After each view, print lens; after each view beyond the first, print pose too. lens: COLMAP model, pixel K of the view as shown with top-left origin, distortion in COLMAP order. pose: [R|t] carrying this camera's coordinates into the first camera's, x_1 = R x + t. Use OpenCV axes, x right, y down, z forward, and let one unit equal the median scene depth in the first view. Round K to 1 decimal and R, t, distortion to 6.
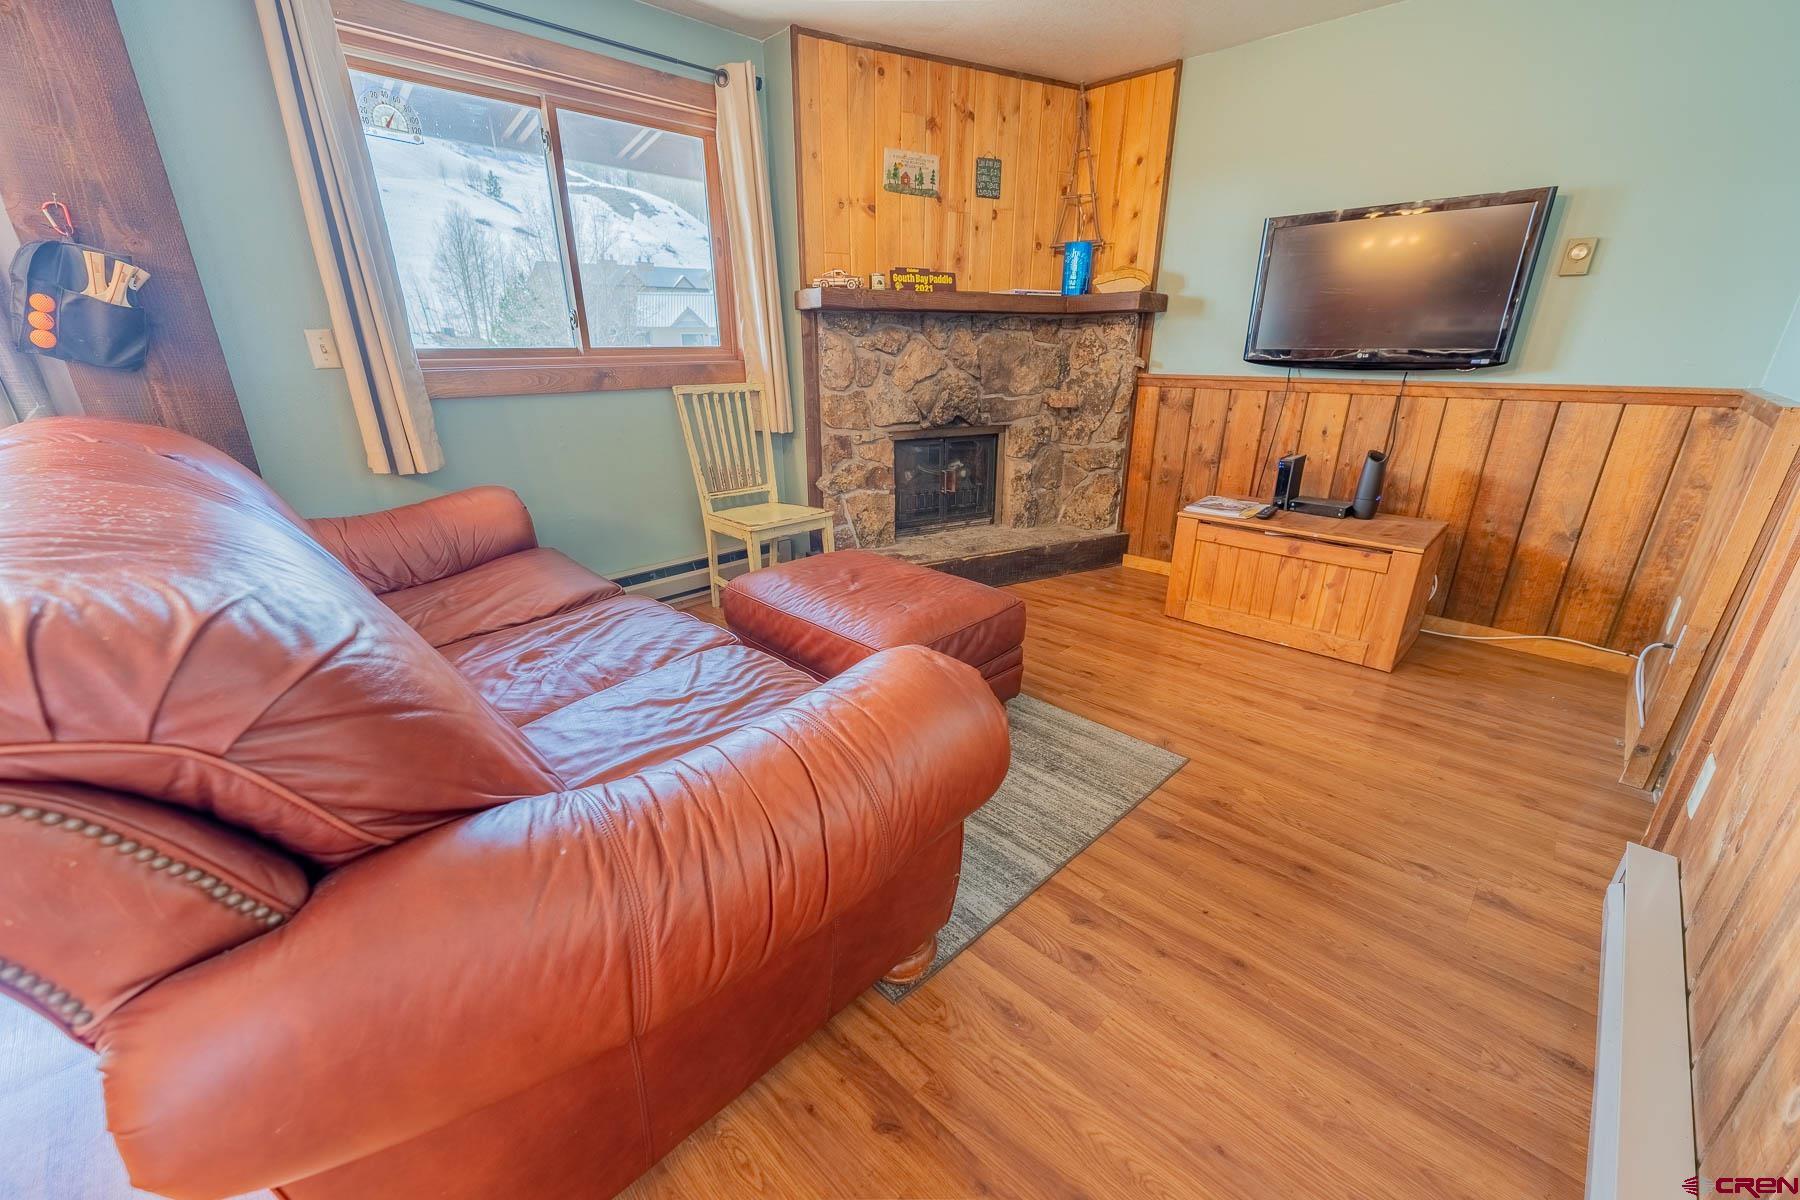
lens RADIAL K [[714.1, 0, 900.8], [0, 714.1, 622.6], [0, 0, 1]] dist [-0.000729, -0.000096]
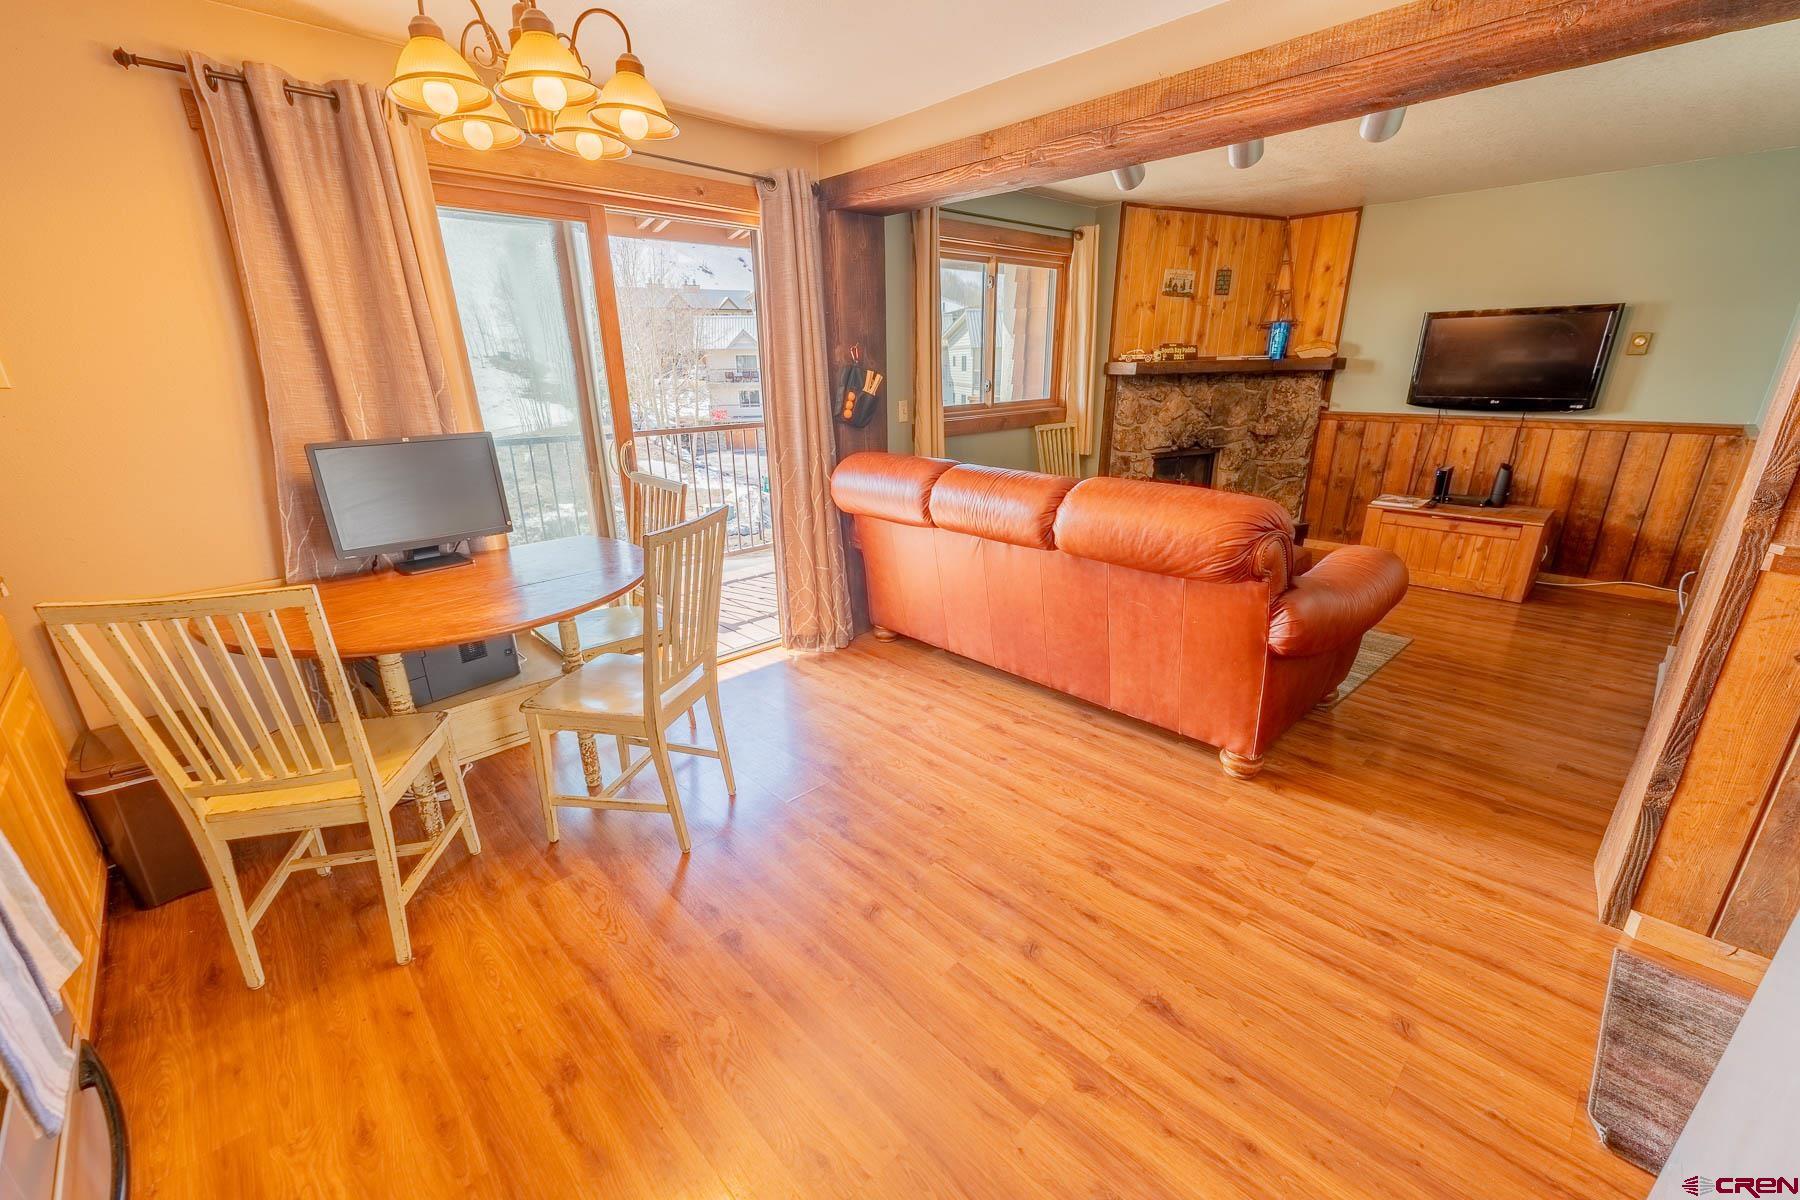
lens RADIAL K [[728.0, 0, 898.3], [0, 728.0, 624.0], [0, 0, 1]] dist [-0.000184, 0.000004]
pose [[0.999061, 0.001540, -0.043302, -0.518064], [-0.002561, 0.999720, -0.023543, 0.131755], [0.043254, 0.023632, 0.998785, -0.556591]]
